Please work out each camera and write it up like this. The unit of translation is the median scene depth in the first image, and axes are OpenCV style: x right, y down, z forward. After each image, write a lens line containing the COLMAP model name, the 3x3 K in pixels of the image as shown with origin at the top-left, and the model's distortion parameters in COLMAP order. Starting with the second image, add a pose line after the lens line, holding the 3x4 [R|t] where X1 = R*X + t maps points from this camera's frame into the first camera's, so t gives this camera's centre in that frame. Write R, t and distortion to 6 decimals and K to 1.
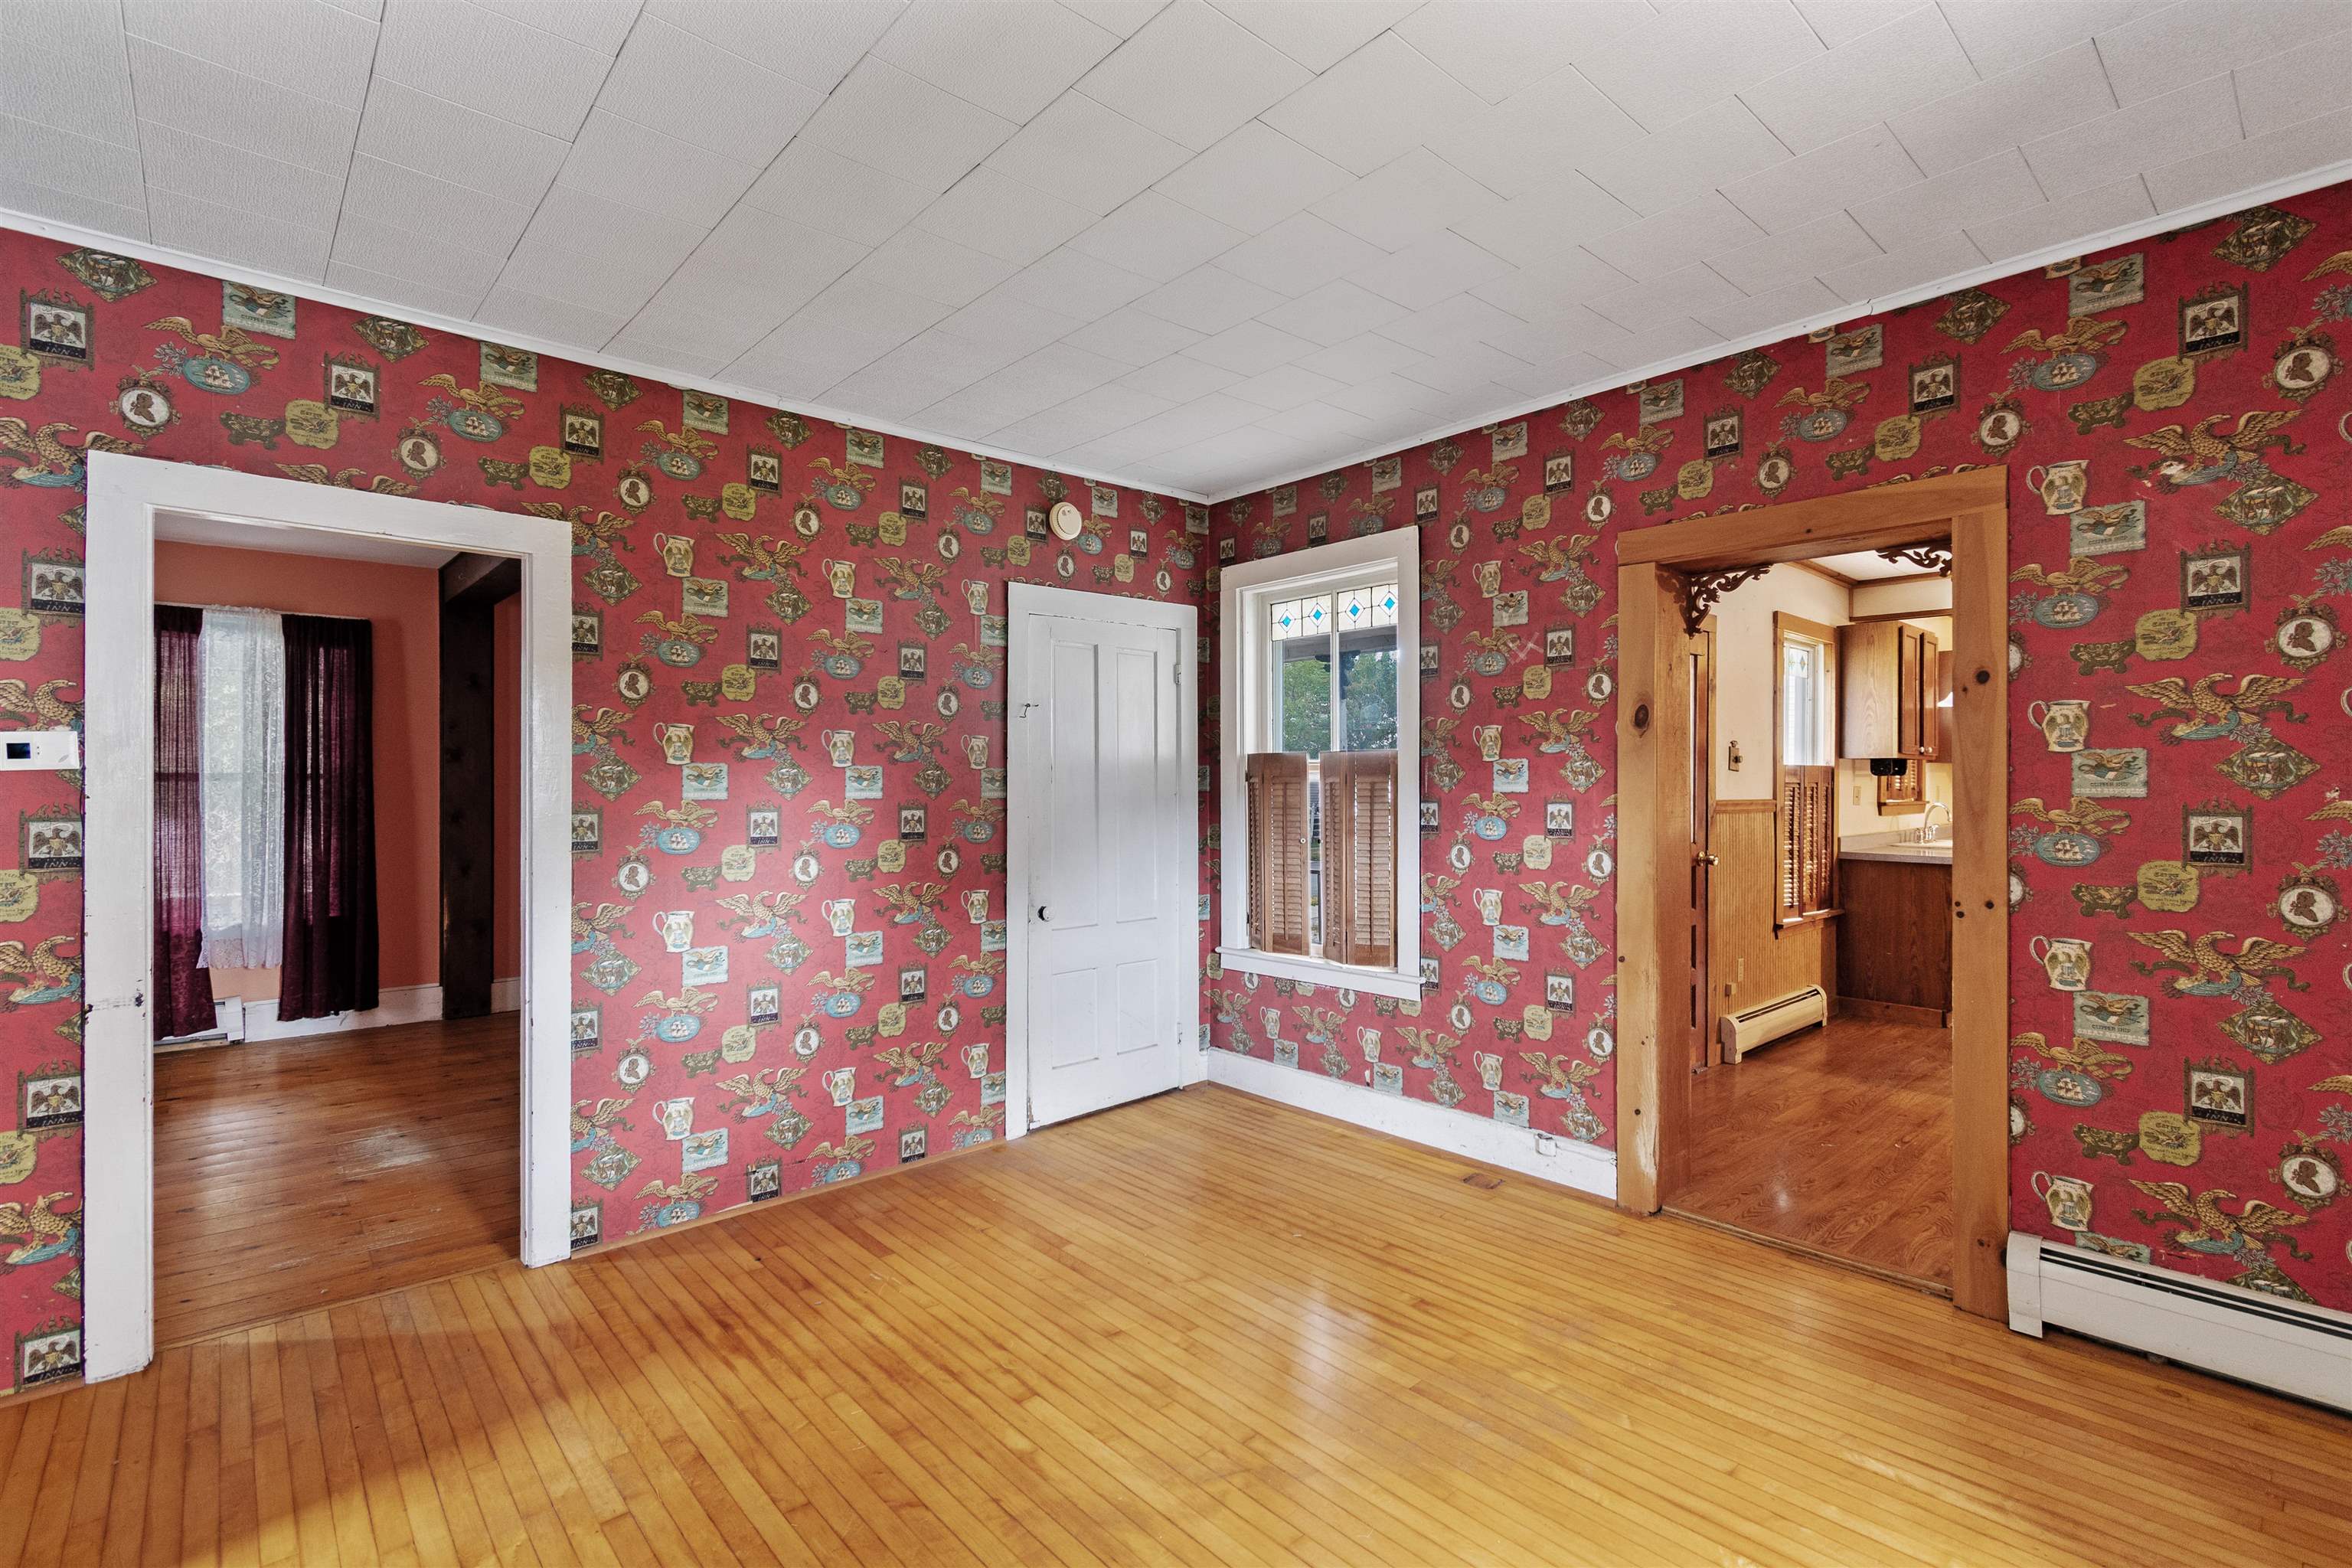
lens RADIAL K [[1074.0, 0, 1176.0], [0, 1074.0, 784.0], [0, 0, 1]] dist [-0.000733, -0.000133]
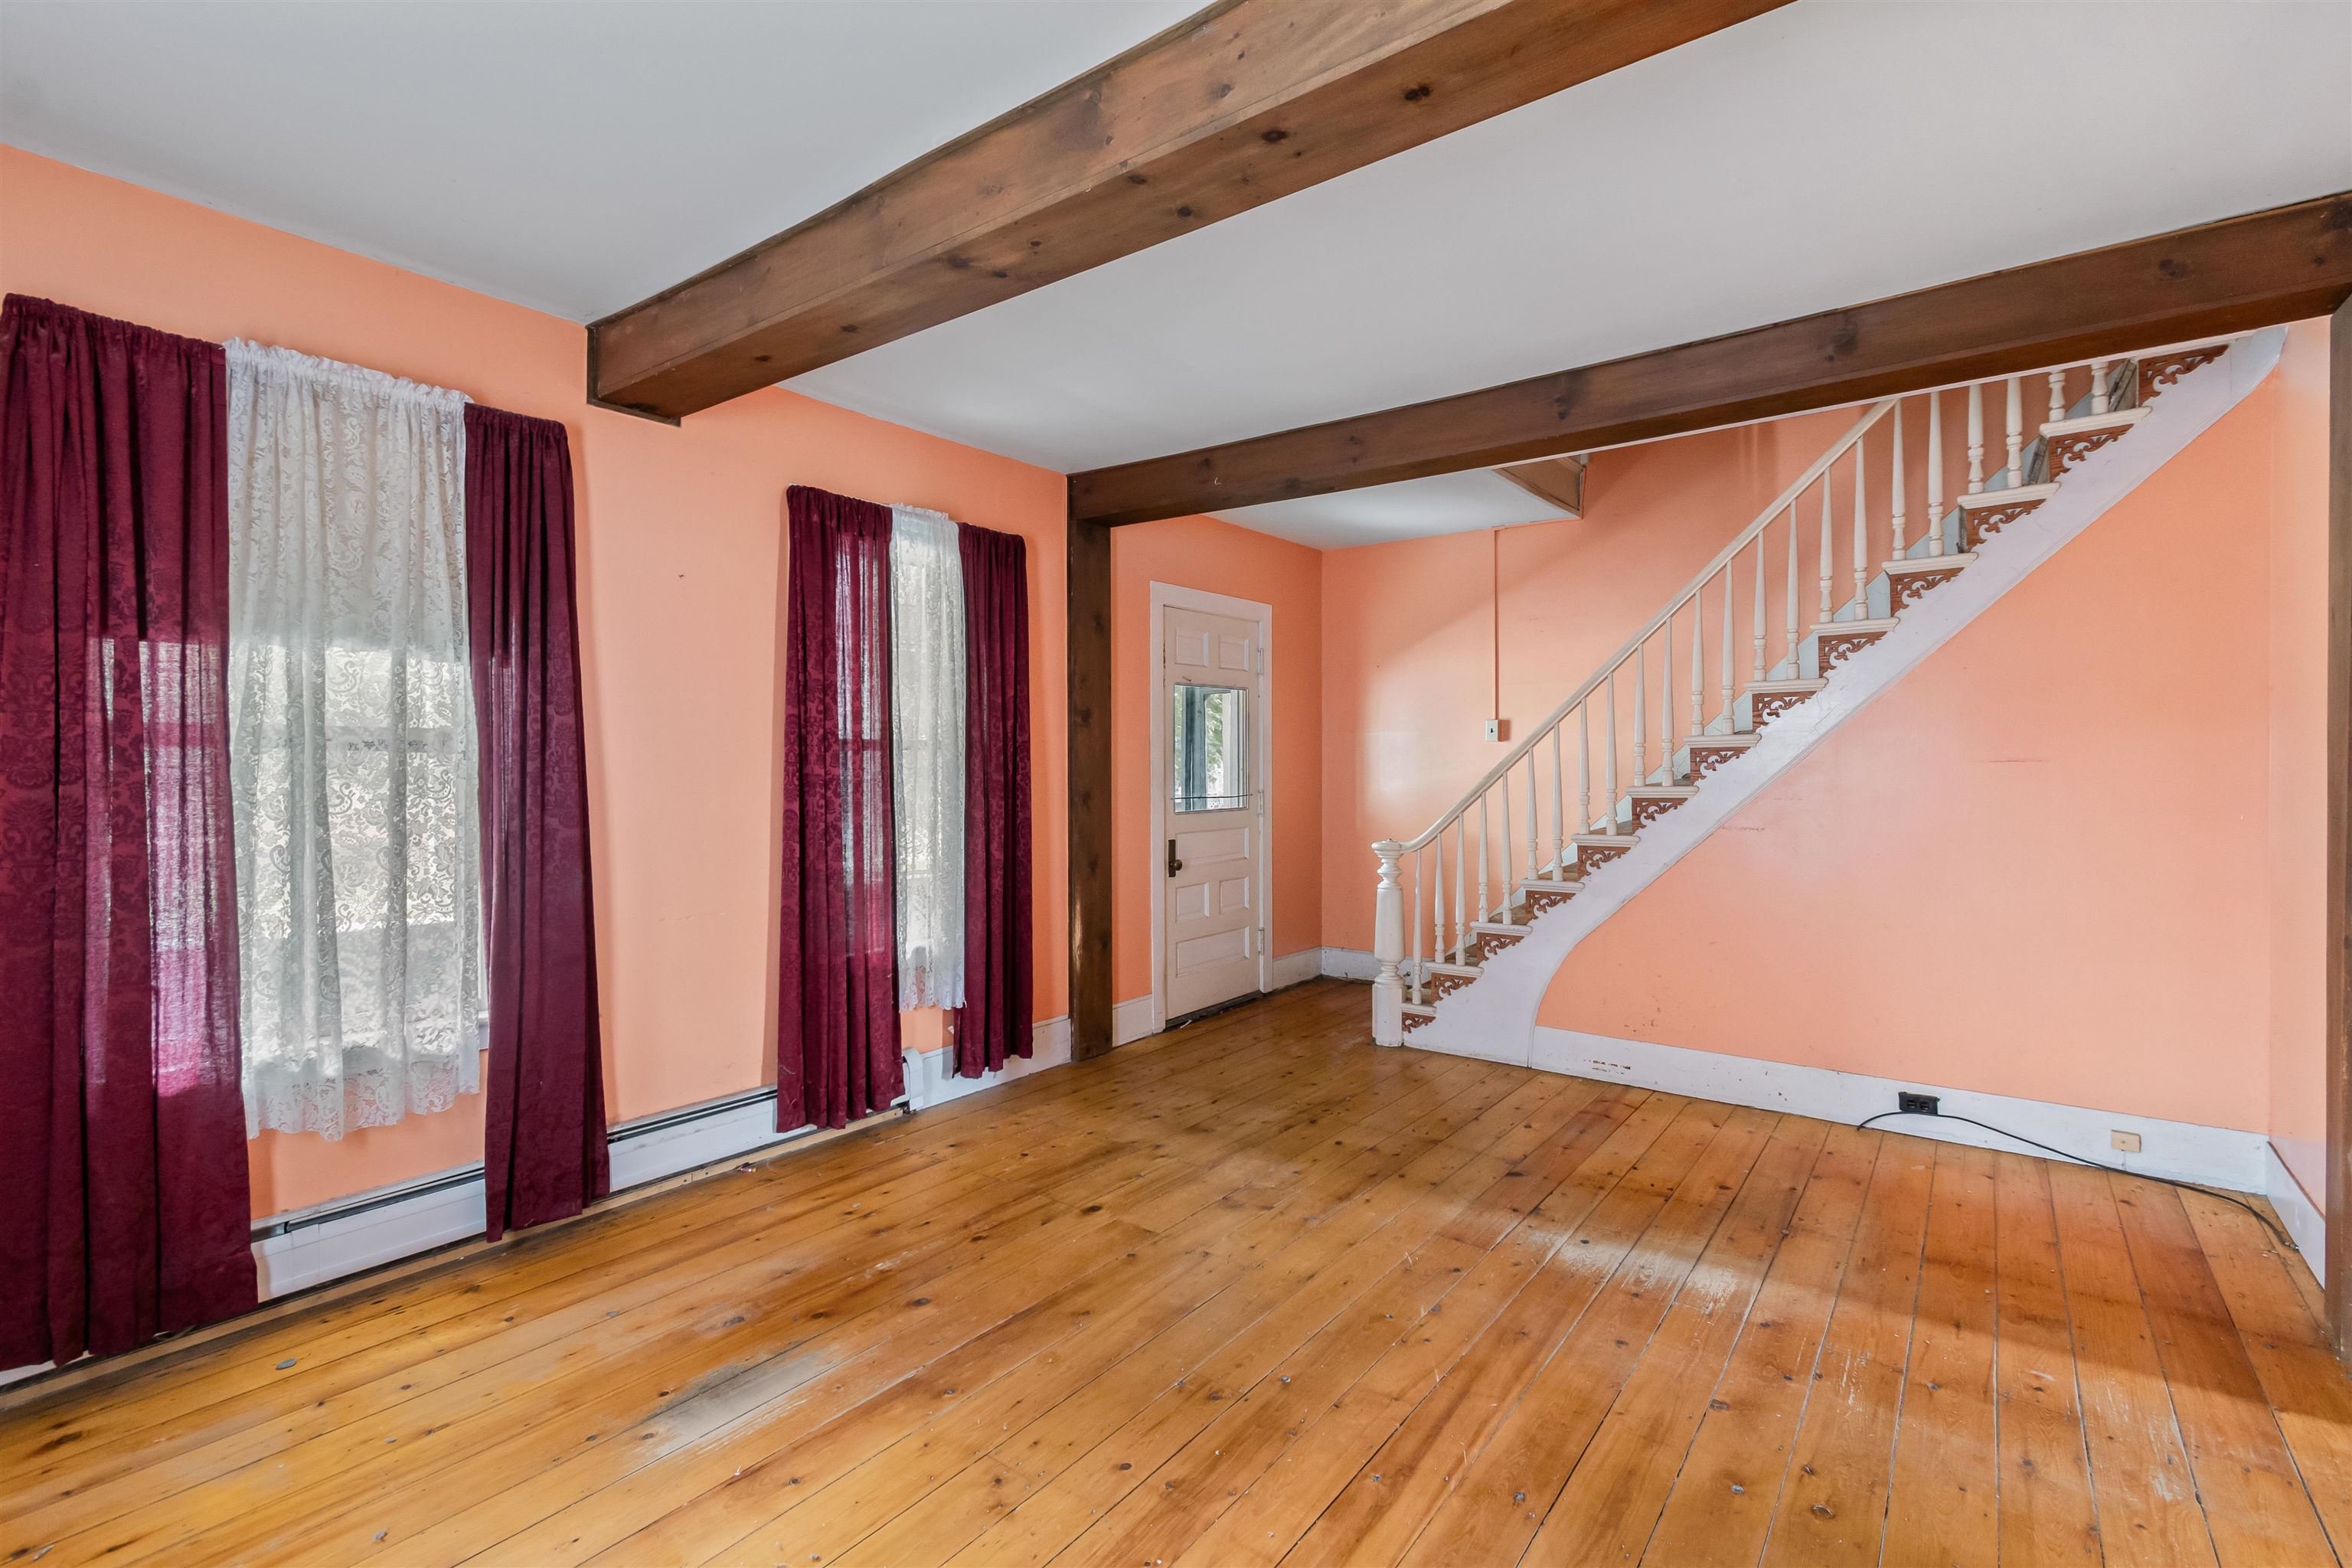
lens RADIAL K [[1063.0, 0, 1199.8], [0, 1063.0, 754.2], [0, 0, 1]] dist [0.003852, 0.000219]
pose [[0.981462, 0.002435, 0.191644, -1.438349], [-0.001187, 0.999977, -0.006626, 0.009836], [-0.191655, 0.006276, 0.981442, 0.454113]]
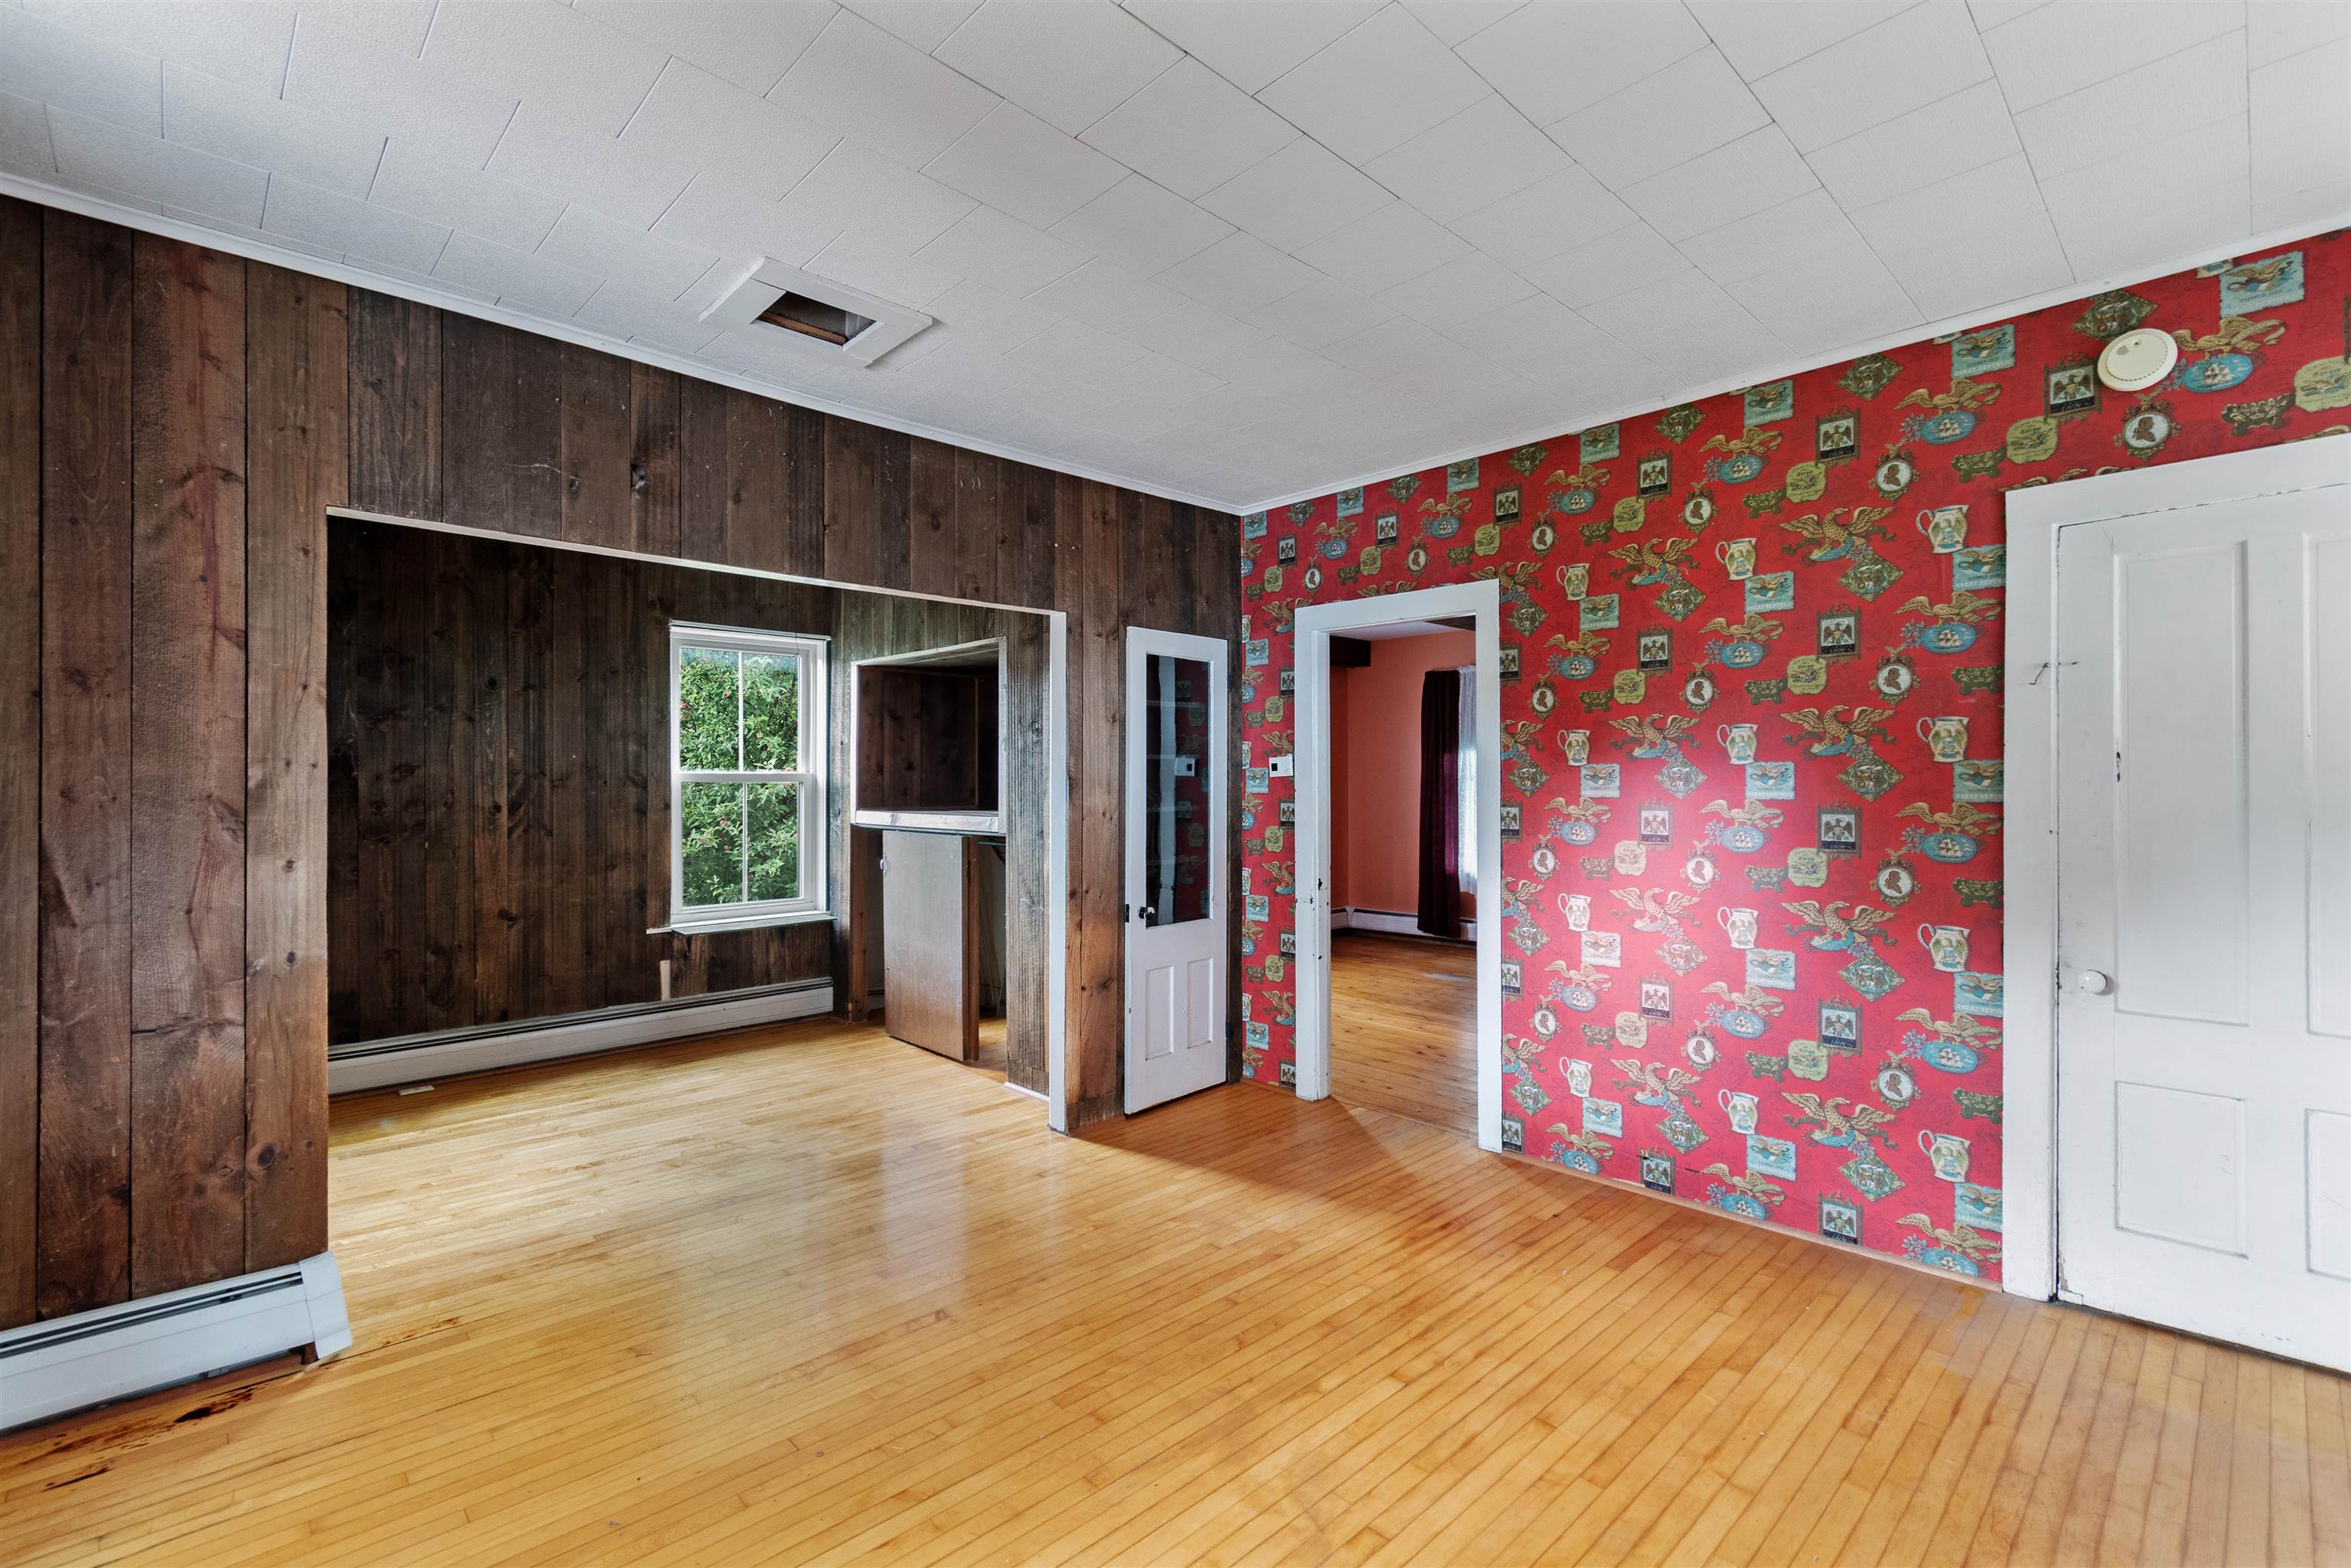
lens RADIAL K [[1042.8, 0, 1203.0], [0, 1042.8, 784.0], [0, 0, 1]] dist [0.001980, 0.000308]
pose [[0.041058, 0.003662, -0.999150, 0.610367], [0.004567, 0.999982, 0.003853, -0.004982], [0.999146, -0.004721, 0.041041, 0.550324]]
